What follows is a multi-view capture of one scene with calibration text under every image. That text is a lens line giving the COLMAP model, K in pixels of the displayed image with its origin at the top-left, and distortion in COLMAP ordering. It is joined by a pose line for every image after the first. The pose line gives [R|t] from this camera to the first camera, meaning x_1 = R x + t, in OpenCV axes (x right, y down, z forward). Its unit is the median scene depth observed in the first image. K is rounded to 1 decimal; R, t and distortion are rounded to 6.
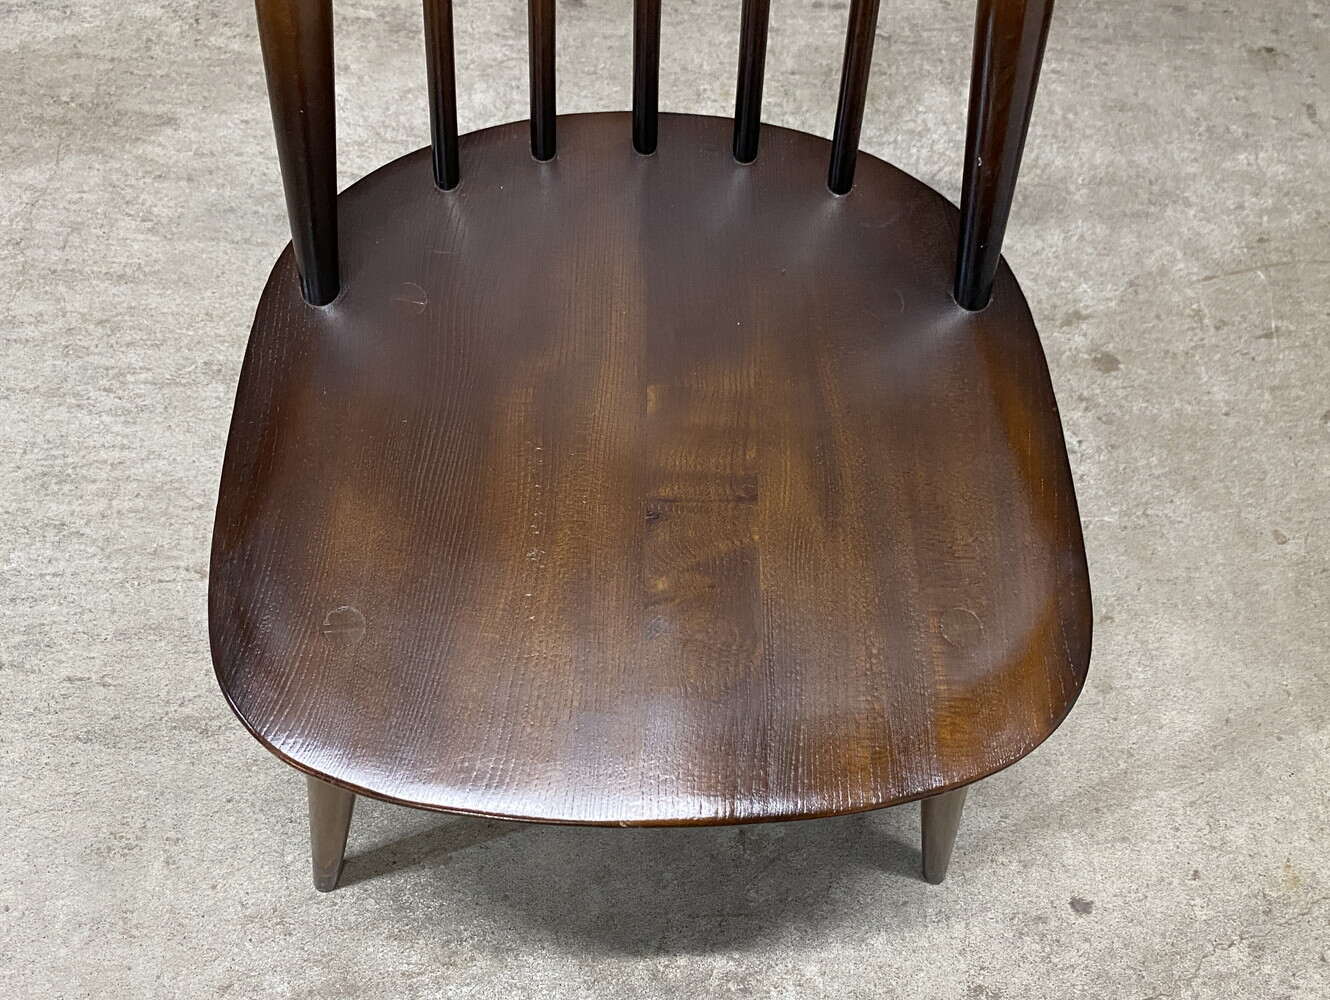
lens RADIAL K [[1232.9, 0, 654.3], [0, 1232.9, 501.7], [0, 0, 1]] dist [-0.005622, 0.000000]
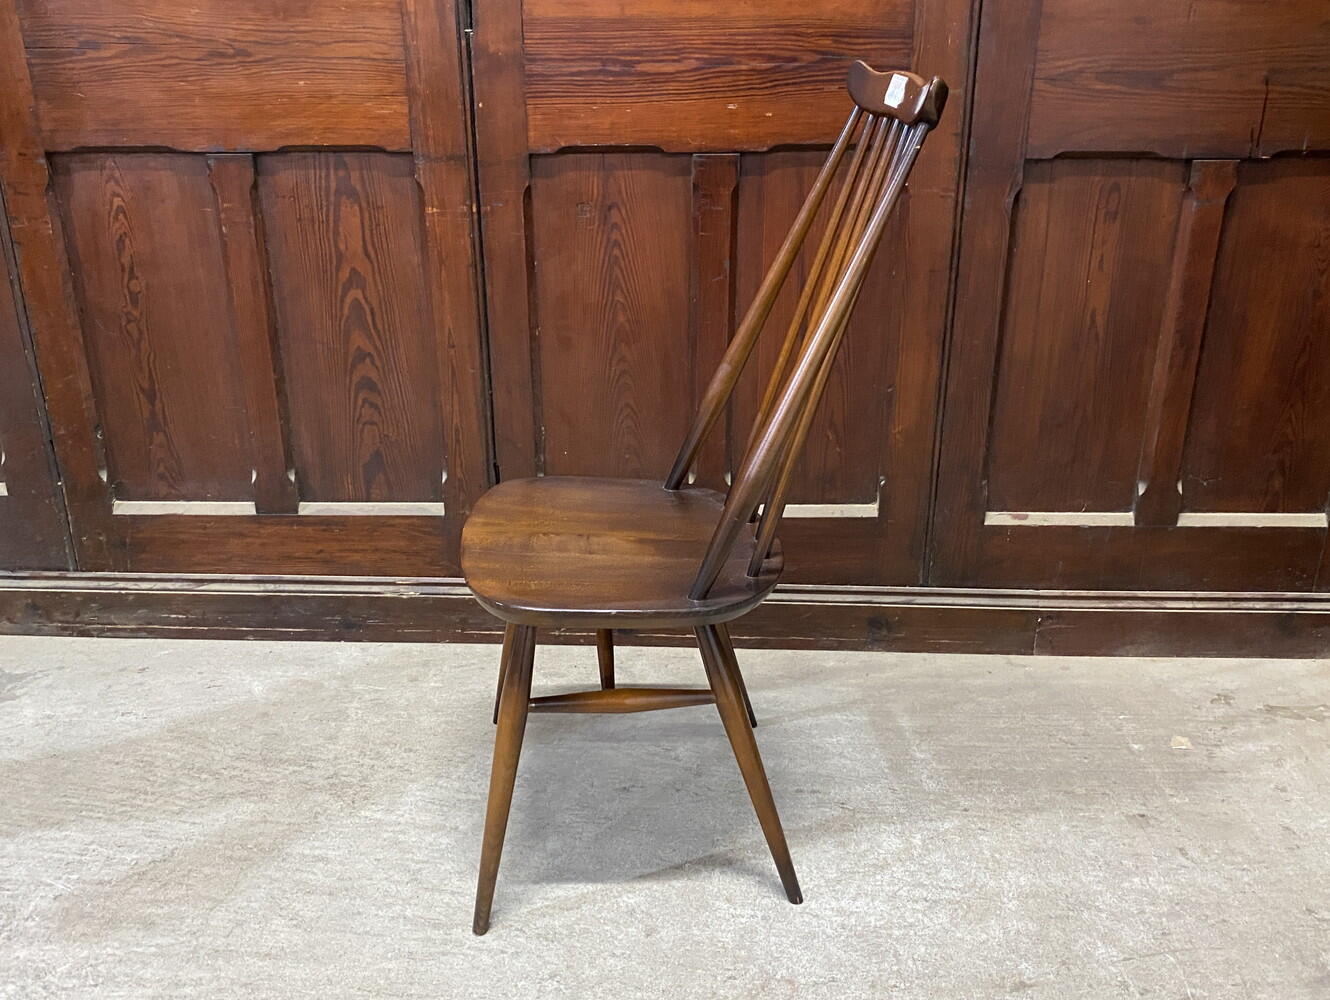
lens RADIAL K [[1232.9, 0, 652.1], [0, 1232.9, 505.6], [0, 0, 1]] dist [-0.005622, 0.000000]
pose [[0.998979, -0.023673, -0.038487, 0.030309], [-0.010981, 0.699034, -0.715004, 0.383807], [0.043830, 0.714696, 0.698060, -0.209987]]
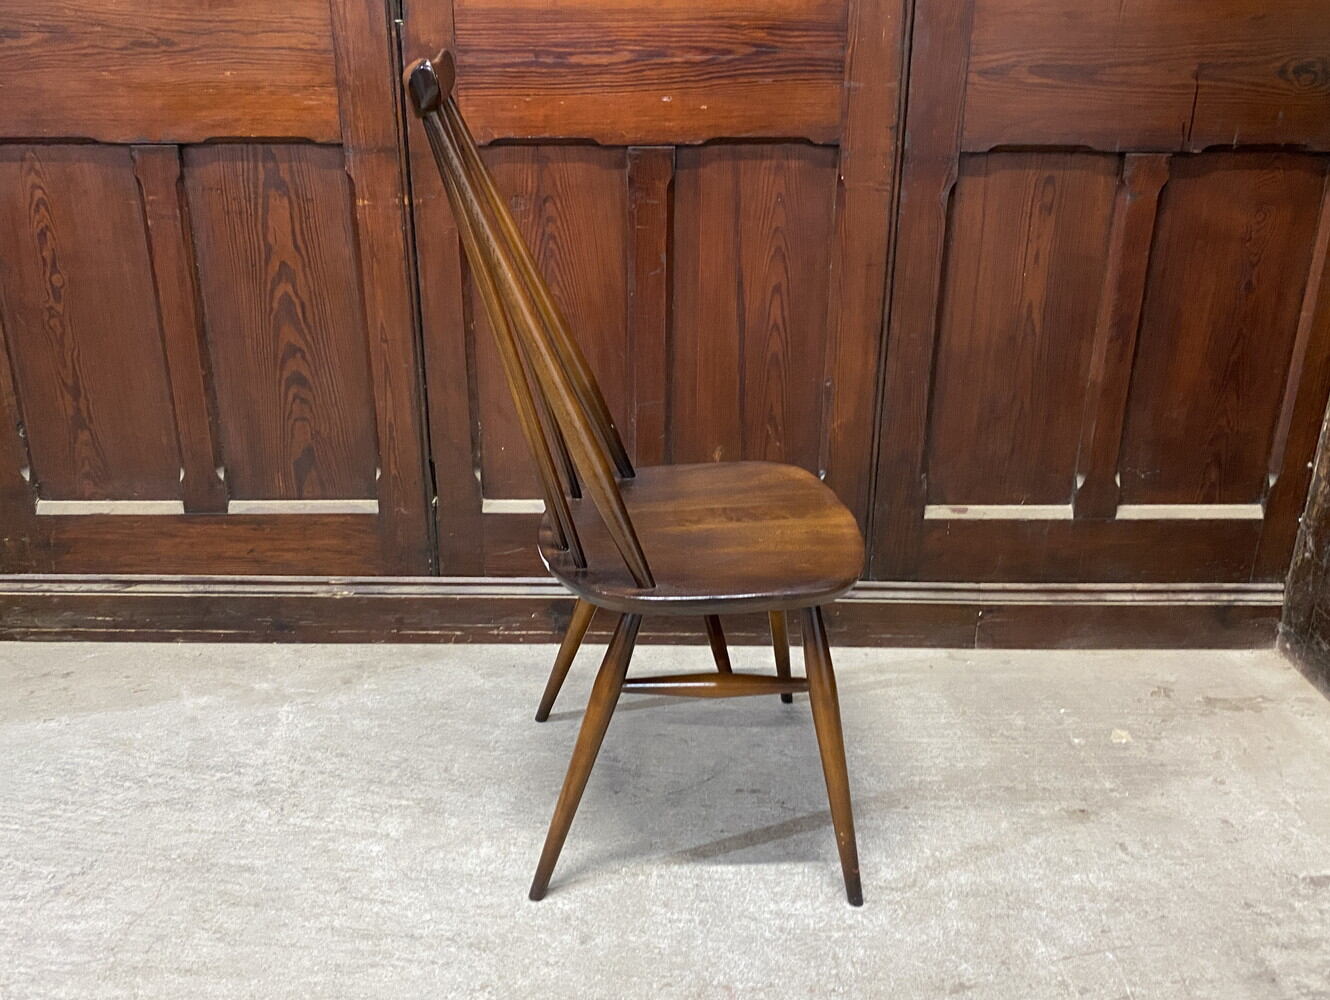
lens RADIAL K [[1232.9, 0, 648.6], [0, 1232.9, 482.3], [0, 0, 1]] dist [-0.005622, 0.000000]
pose [[0.999526, -0.030513, -0.004047, 0.051750], [0.018131, 0.689913, -0.723666, 0.365513], [0.024873, 0.723249, 0.690139, -0.197971]]
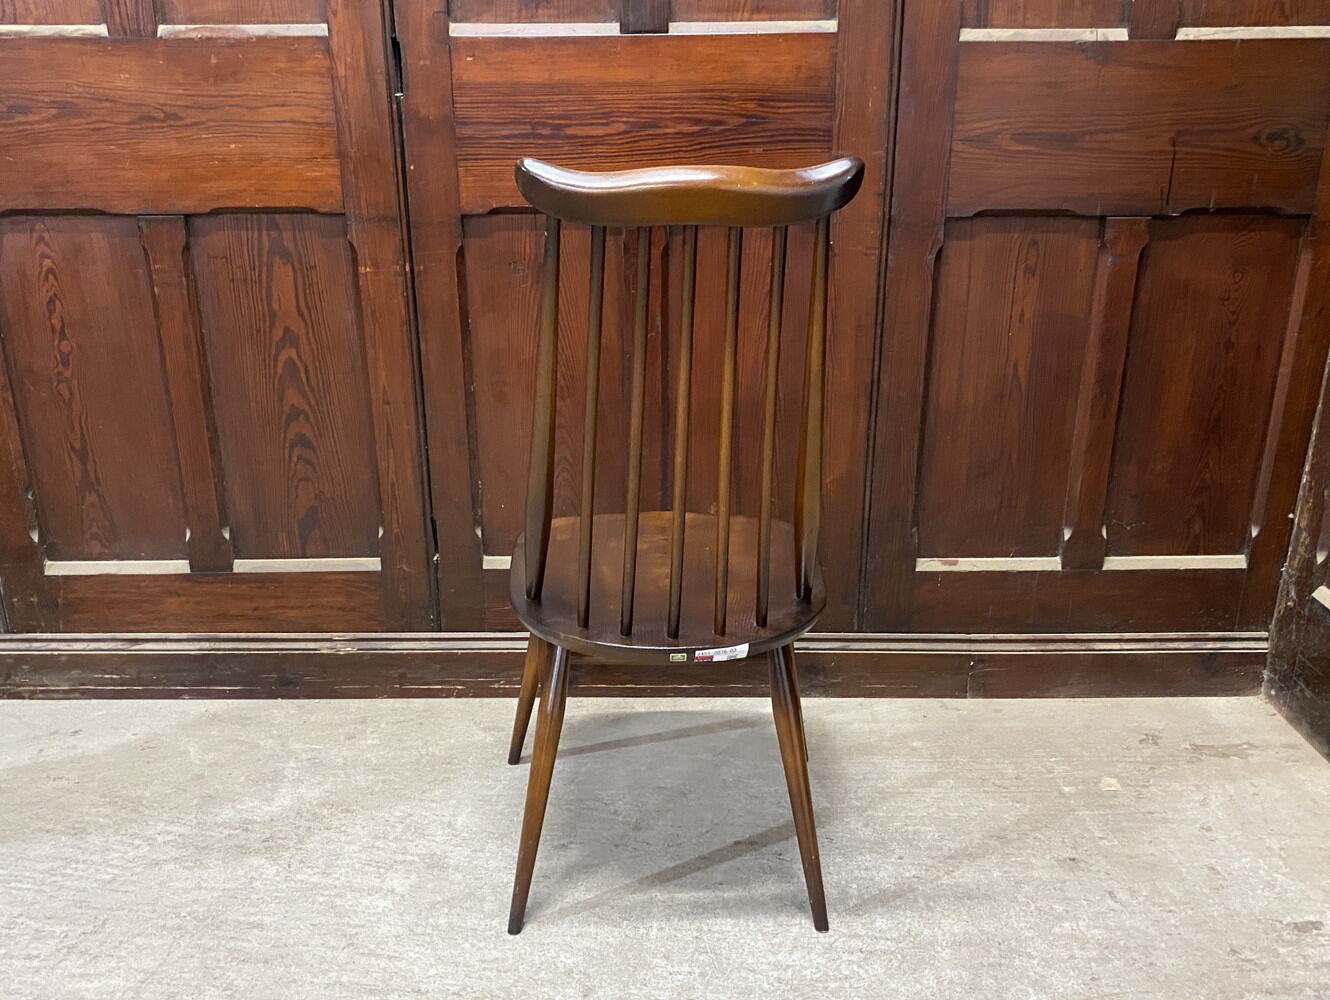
lens RADIAL K [[1232.9, 0, 651.9], [0, 1232.9, 499.9], [0, 0, 1]] dist [-0.005622, 0.000000]
pose [[0.999235, -0.039041, 0.002068, 0.052102], [0.028015, 0.678115, -0.734422, 0.374183], [0.027270, 0.733918, 0.678690, -0.242796]]
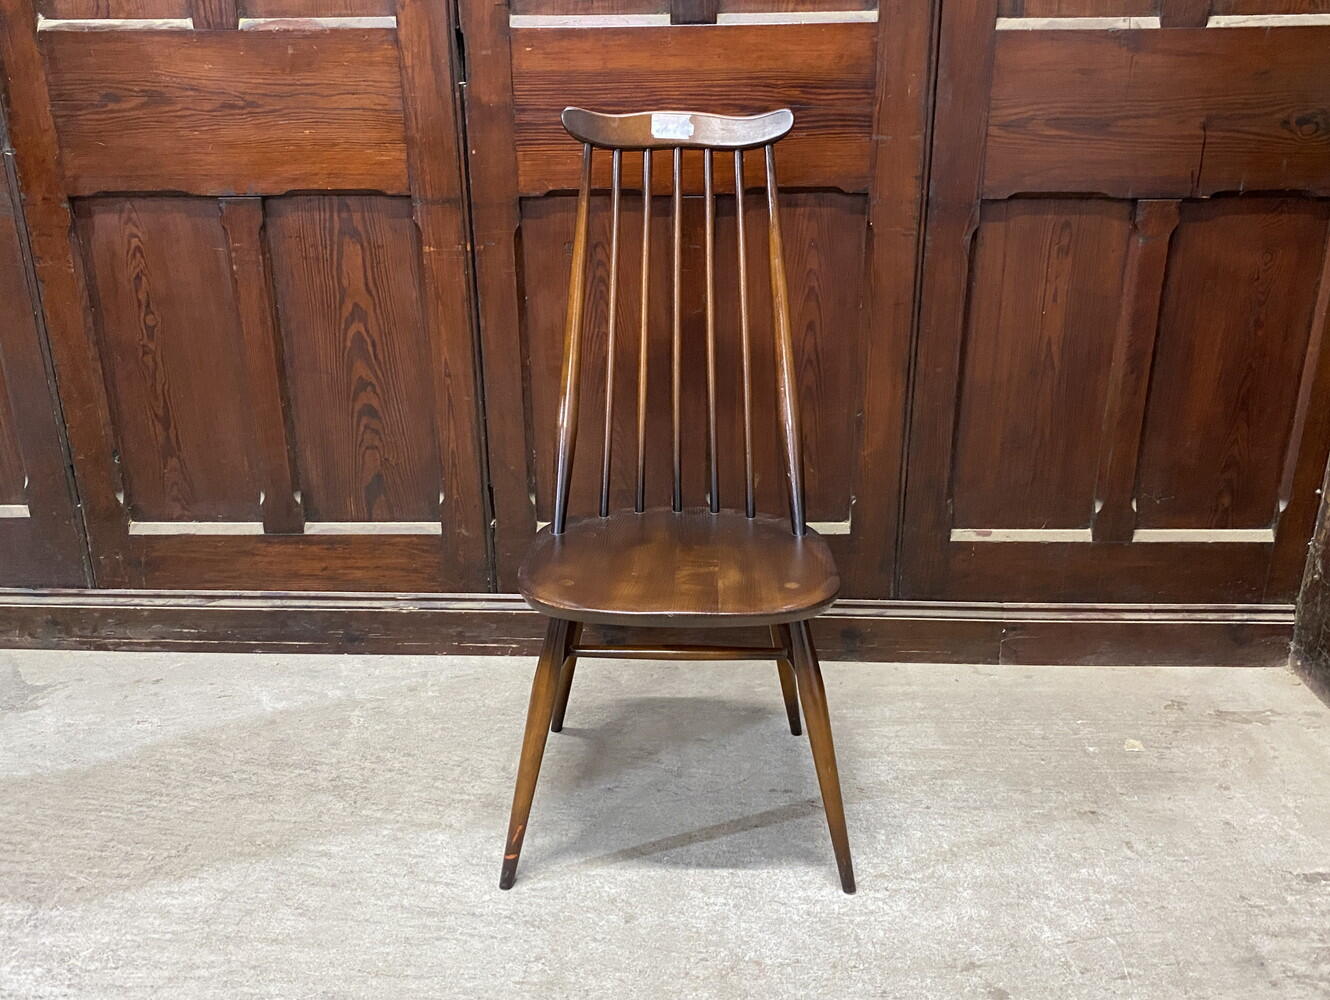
lens RADIAL K [[1232.9, 0, 656.8], [0, 1232.9, 506.6], [0, 0, 1]] dist [-0.005622, 0.000000]
pose [[0.998828, -0.028132, -0.039390, 0.065626], [-0.009291, 0.687208, -0.726401, 0.461326], [0.047505, 0.725916, 0.686141, -0.279195]]
